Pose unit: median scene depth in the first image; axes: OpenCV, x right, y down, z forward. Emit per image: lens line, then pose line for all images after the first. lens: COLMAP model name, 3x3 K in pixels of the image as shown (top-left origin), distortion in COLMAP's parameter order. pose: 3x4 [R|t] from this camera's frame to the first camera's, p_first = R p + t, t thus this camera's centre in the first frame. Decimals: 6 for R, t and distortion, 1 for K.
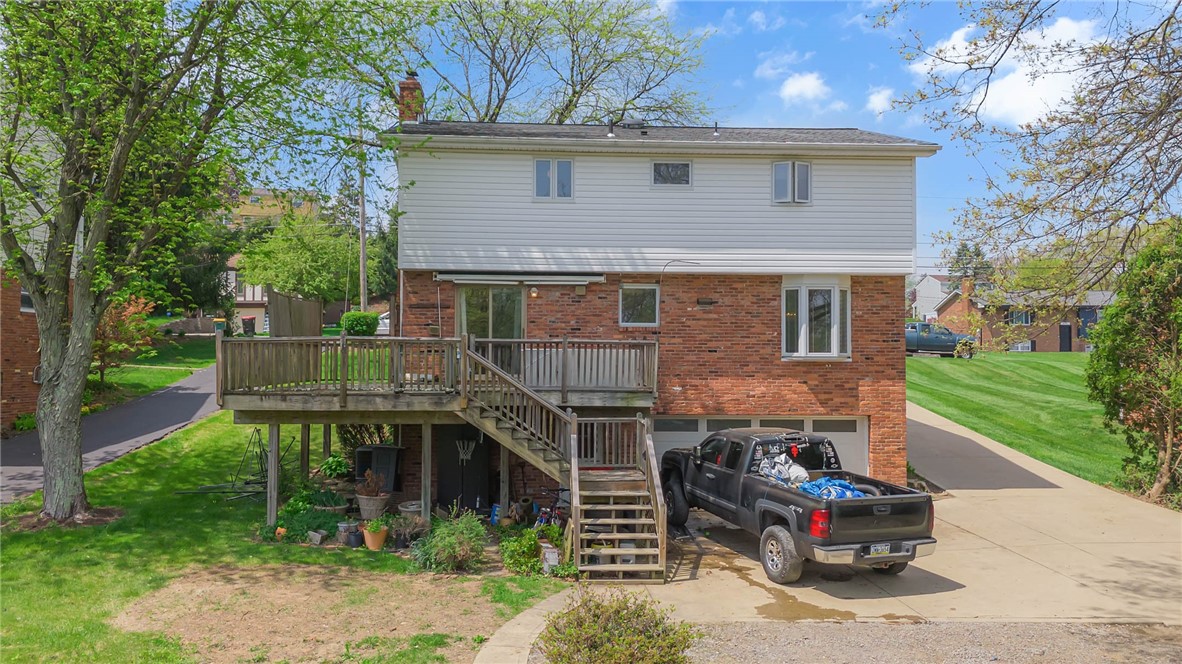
lens RADIAL K [[847.9, 0, 591.0], [0, 847.9, 332.0], [0, 0, 1]] dist [0.089487, -0.002289]
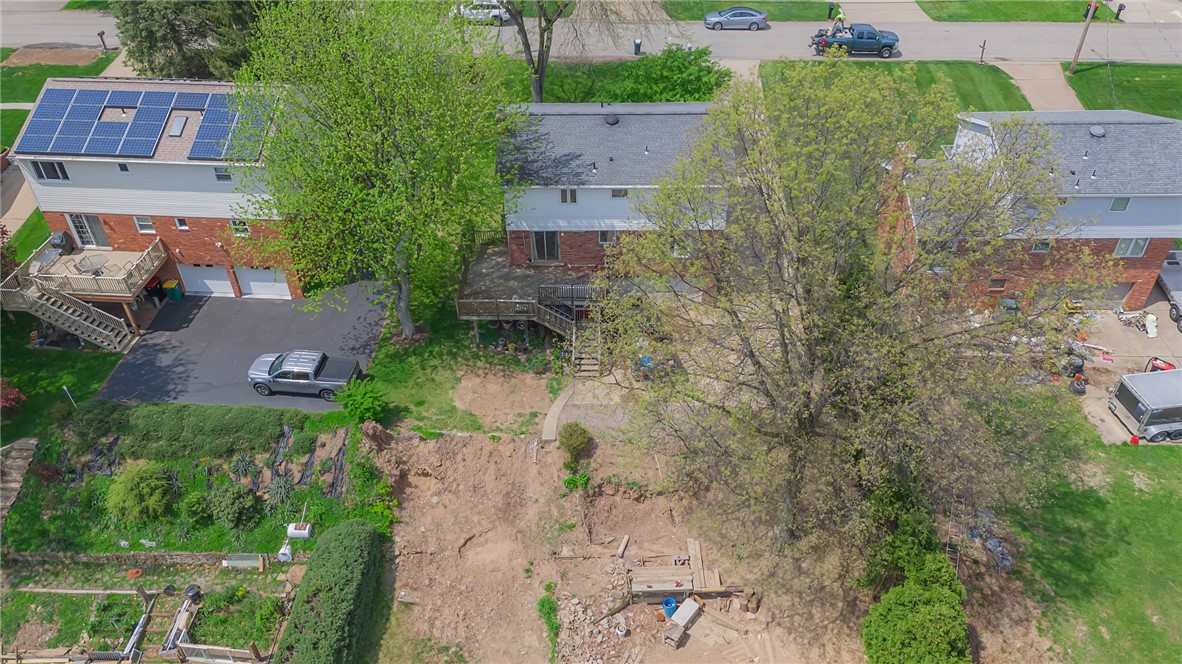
lens RADIAL K [[860.9, 0, 603.4], [0, 860.9, 336.3], [0, 0, 1]] dist [0.035063, -0.007041]
pose [[0.996168, 0.034603, -0.080322, 0.354900], [0.024803, 0.768918, 0.638866, -1.947459], [0.083868, -0.638410, 0.765114, -1.442782]]
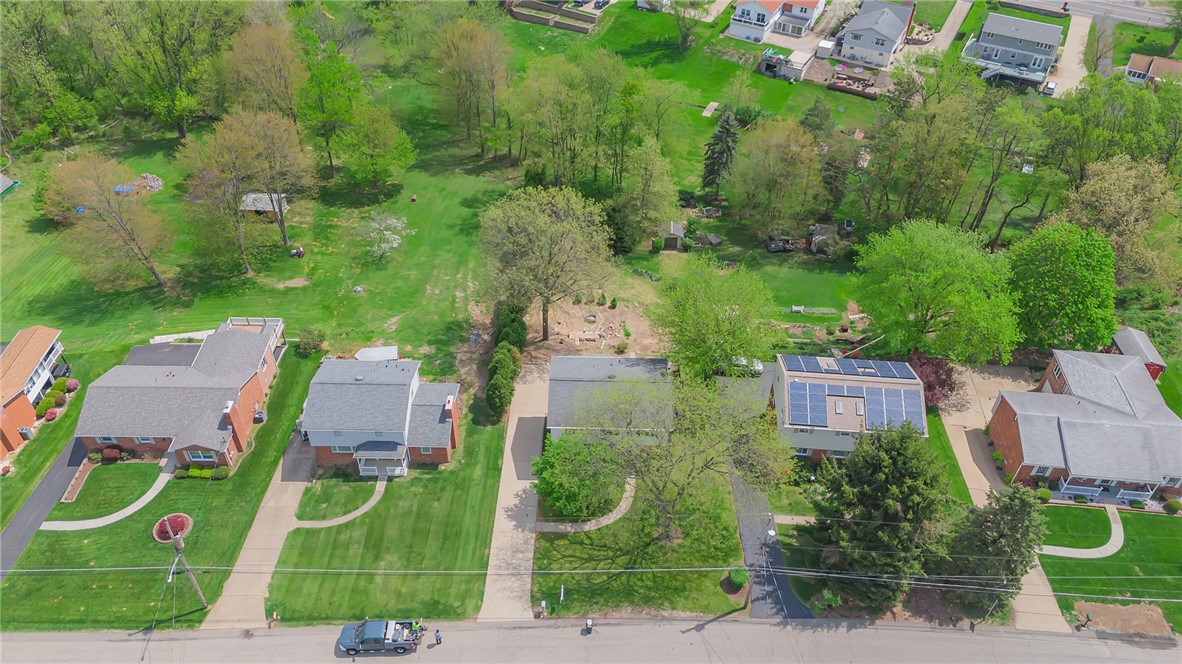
lens RADIAL K [[847.9, 0, 591.0], [0, 847.9, 332.0], [0, 0, 1]] dist [0.089487, -0.002289]
pose [[-0.996921, -0.065263, 0.043474, -0.015411], [-0.021263, 0.758604, 0.651205, -4.800899], [-0.075479, 0.648276, -0.757655, 6.315446]]
